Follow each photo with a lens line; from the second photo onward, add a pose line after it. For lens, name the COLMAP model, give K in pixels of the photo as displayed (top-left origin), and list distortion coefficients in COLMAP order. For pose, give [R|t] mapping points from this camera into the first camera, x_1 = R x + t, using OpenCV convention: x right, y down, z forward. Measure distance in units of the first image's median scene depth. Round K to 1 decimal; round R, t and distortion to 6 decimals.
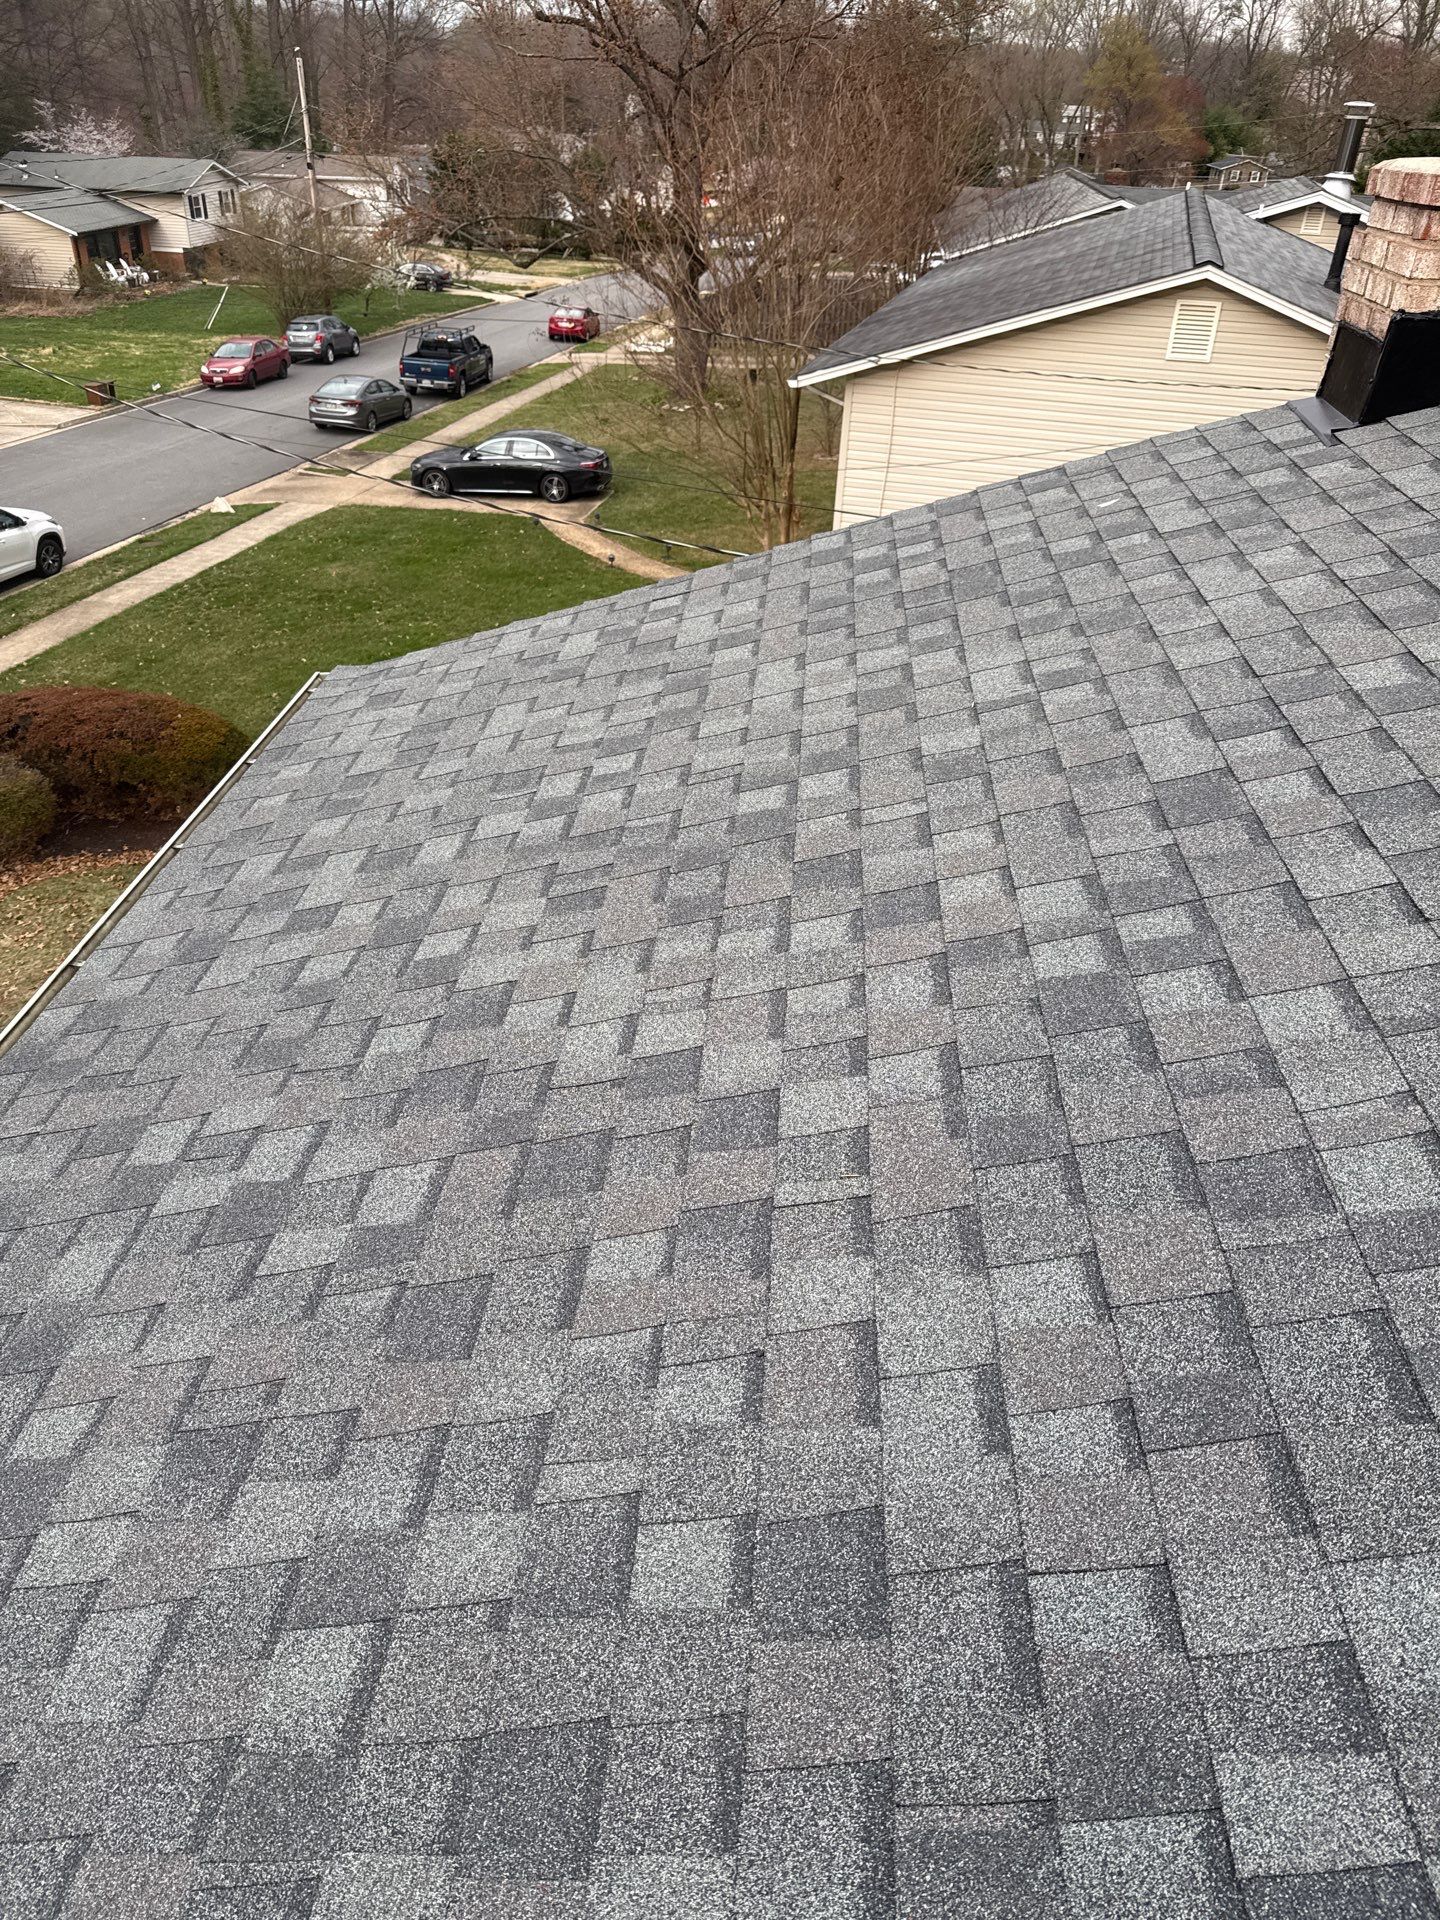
lens RADIAL K [[1360.7, 0, 711.4], [0, 1360.7, 946.5], [0, 0, 1]] dist [0.075228, -0.108300]
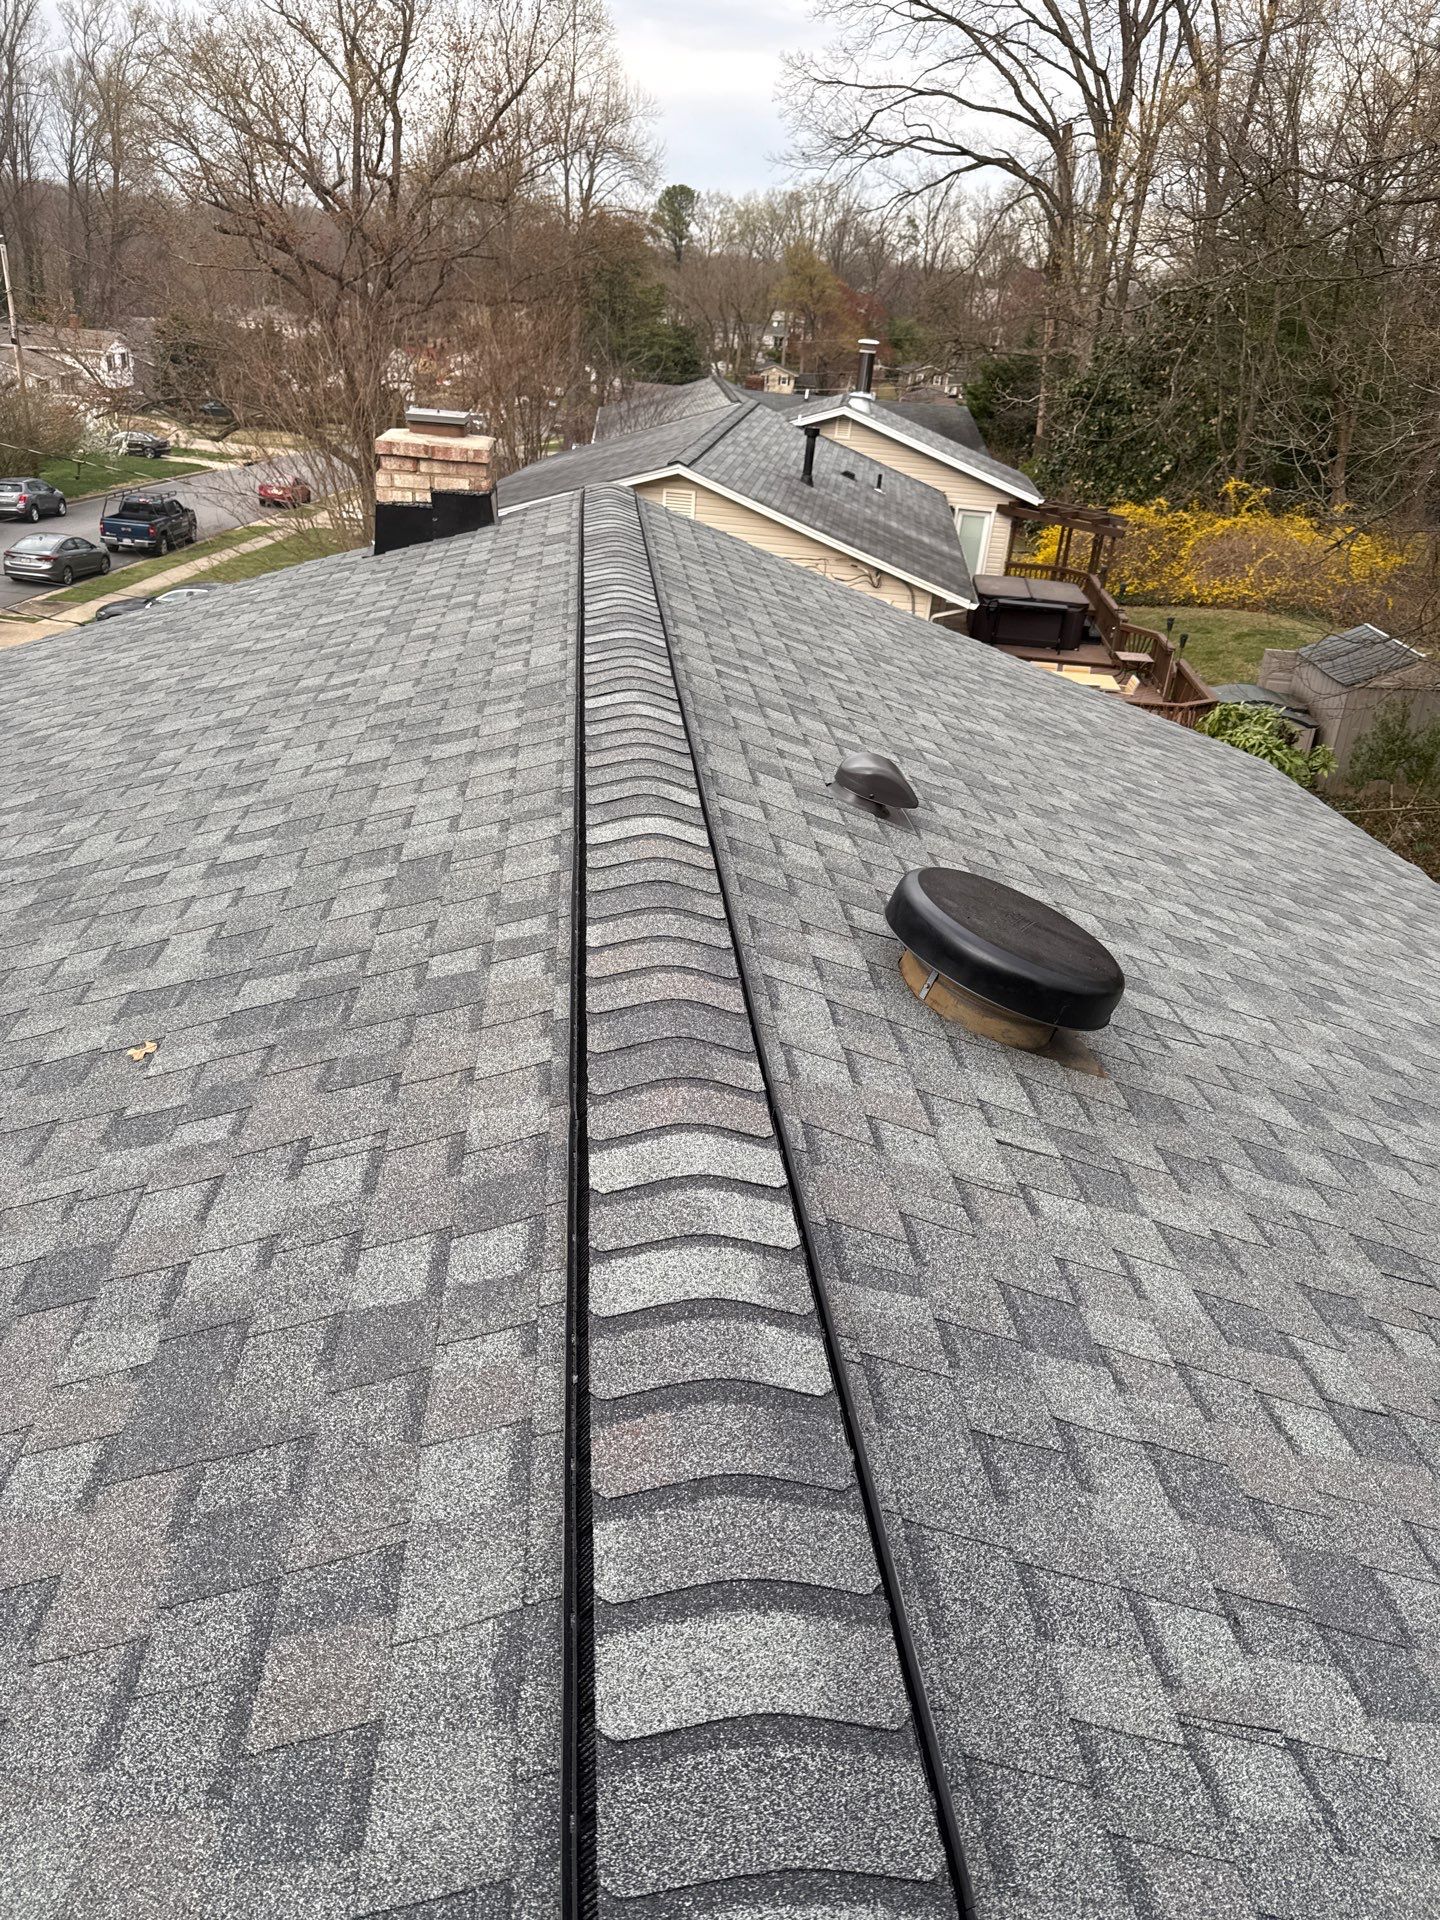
lens RADIAL K [[1375.2, 0, 720.0], [0, 1375.2, 960.0], [0, 0, 1]] dist [-0.001116, -0.007563]
pose [[0.984142, -0.031826, 0.174506, 0.539261], [0.049183, 0.994160, -0.096061, 0.381966], [-0.170430, 0.103121, 0.979959, -0.887162]]
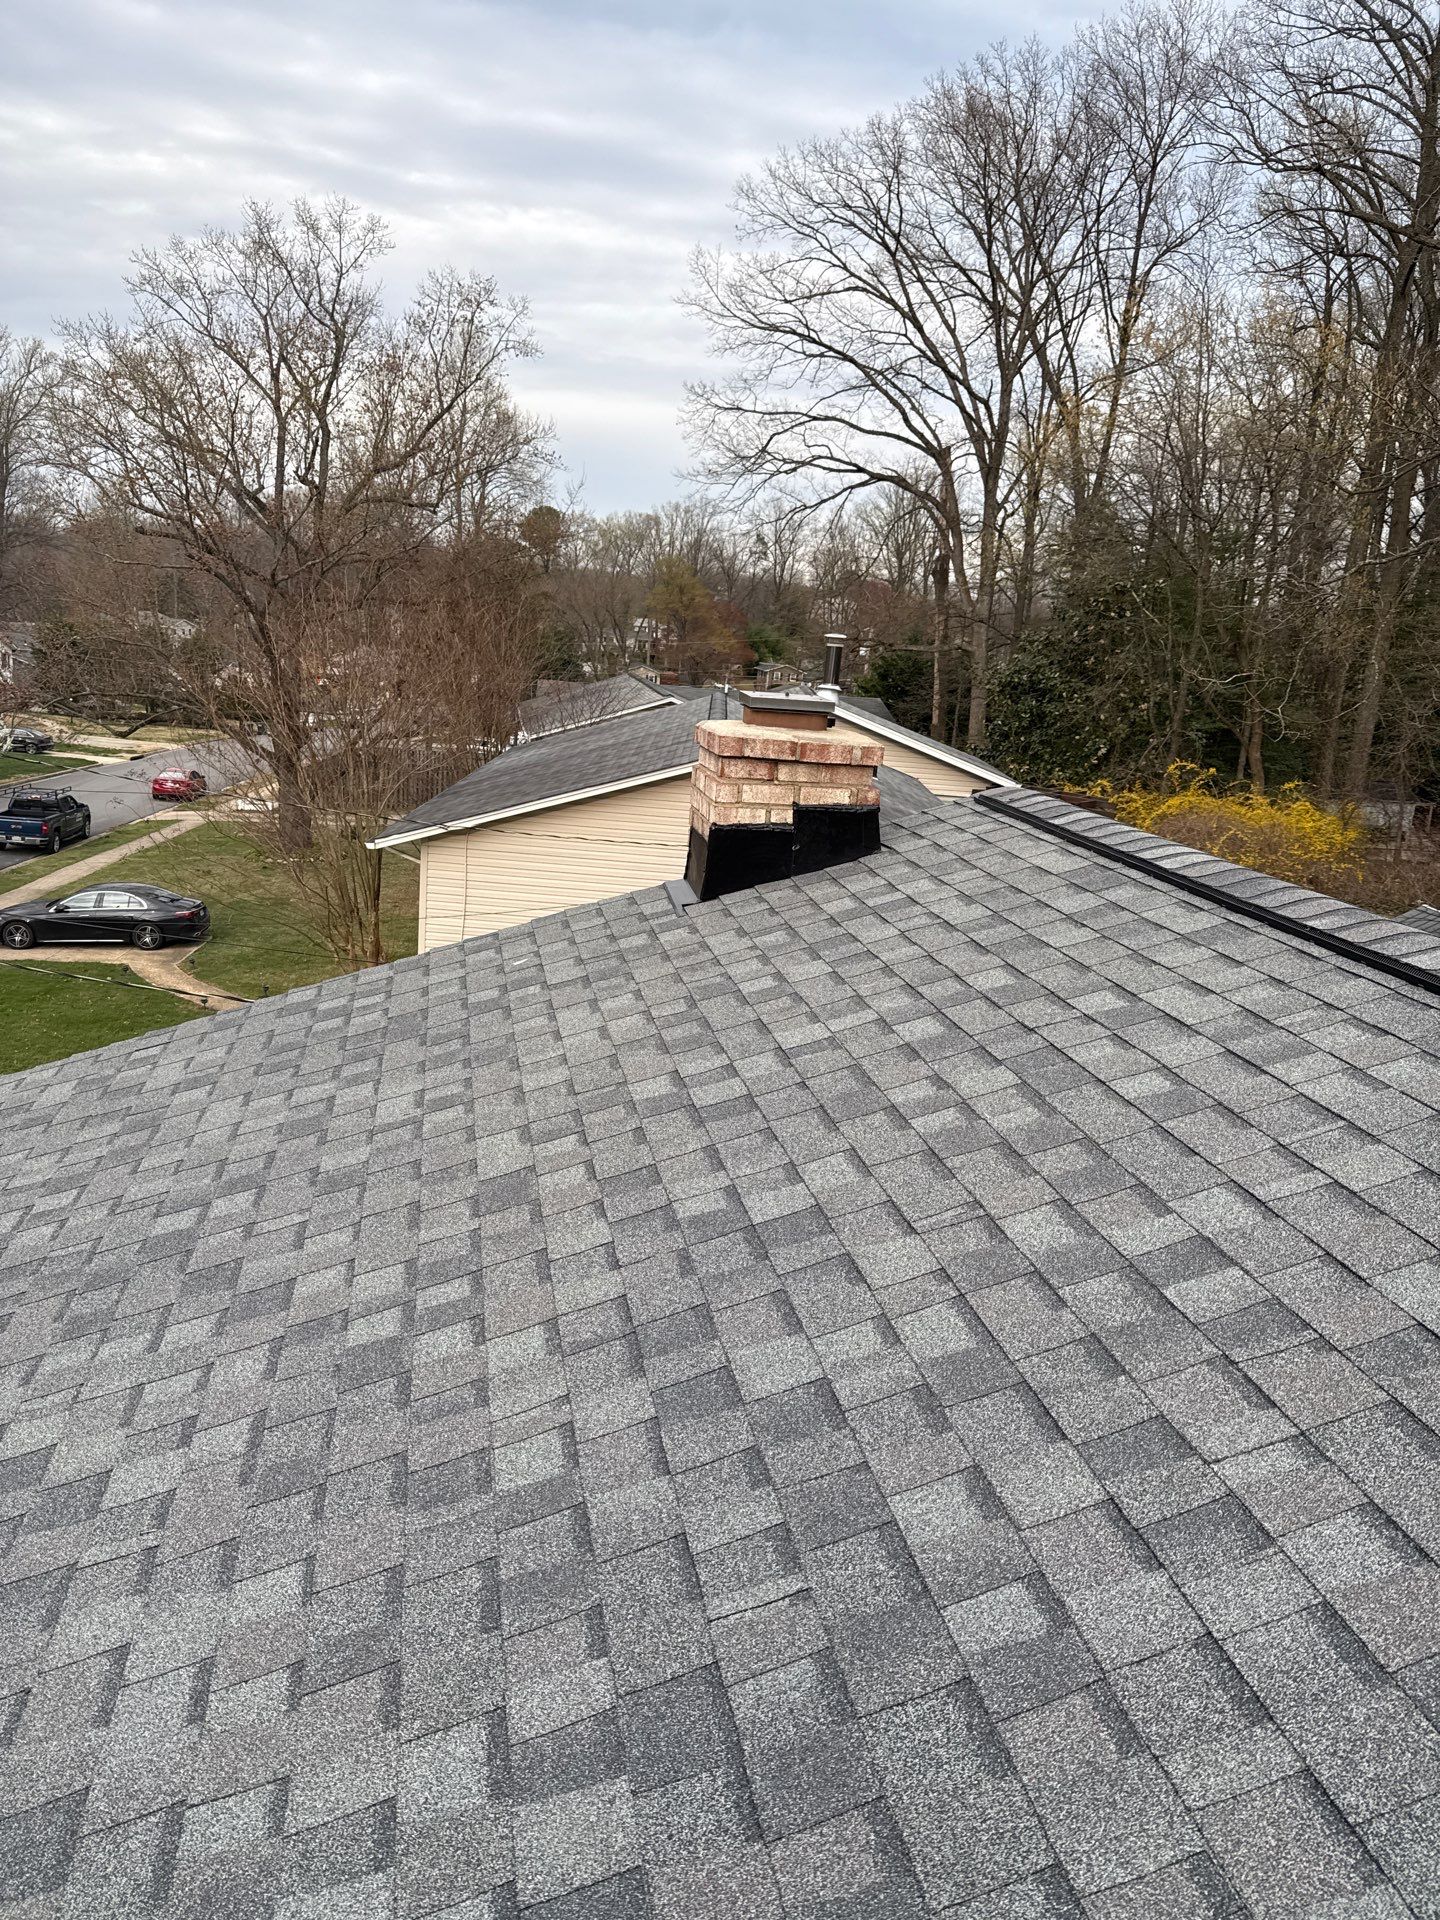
lens RADIAL K [[1360.7, 0, 711.4], [0, 1360.7, 946.5], [0, 0, 1]] dist [0.075228, -0.108300]
pose [[0.963672, -0.021915, 0.266186, 0.121296], [0.101569, 0.951820, -0.289348, 0.036904], [-0.247021, 0.305873, 0.919469, -0.169957]]
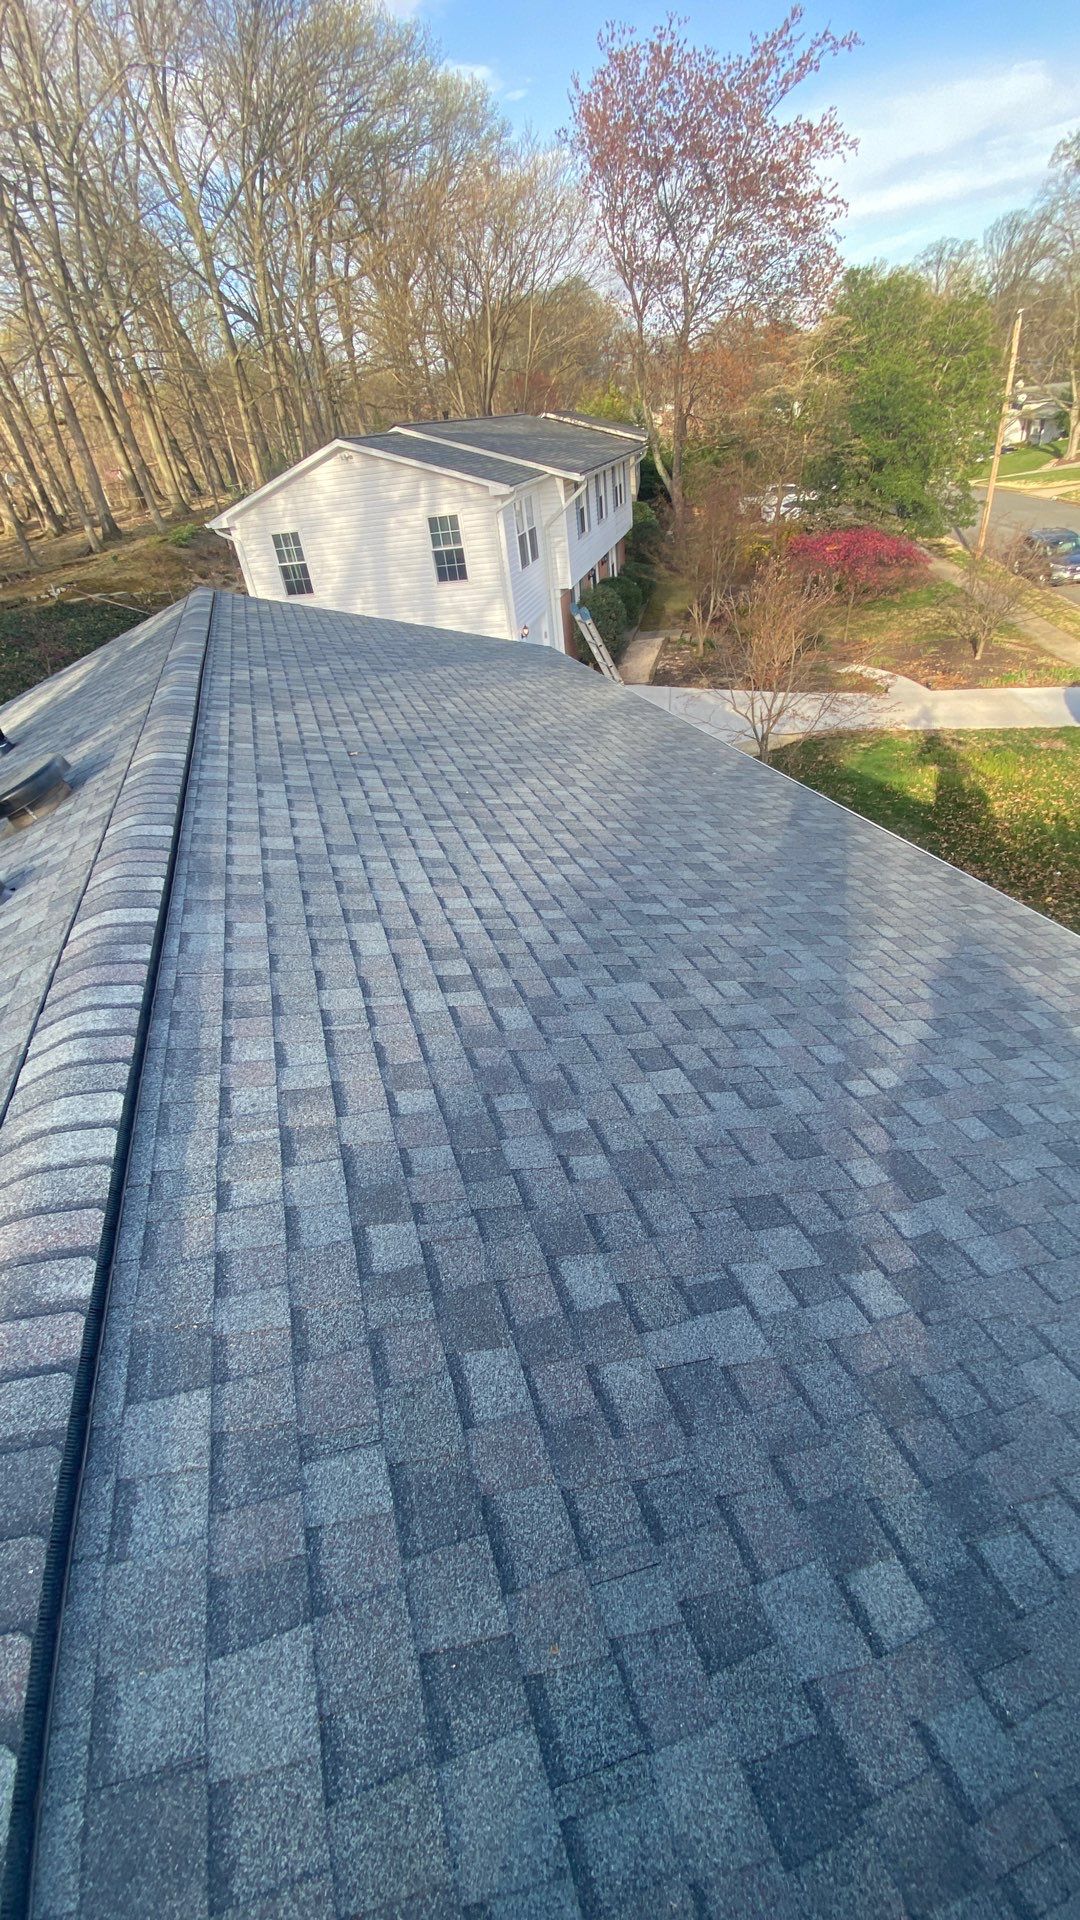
lens RADIAL K [[784.4, 0, 540.0], [0, 784.4, 960.0], [0, 0, 1]] dist [0.028764, -0.021114]
pose [[-0.917660, 0.292290, -0.269195, 0.564229], [-0.118260, 0.445866, 0.887253, -0.611430], [0.379360, 0.846032, -0.374587, 0.603777]]
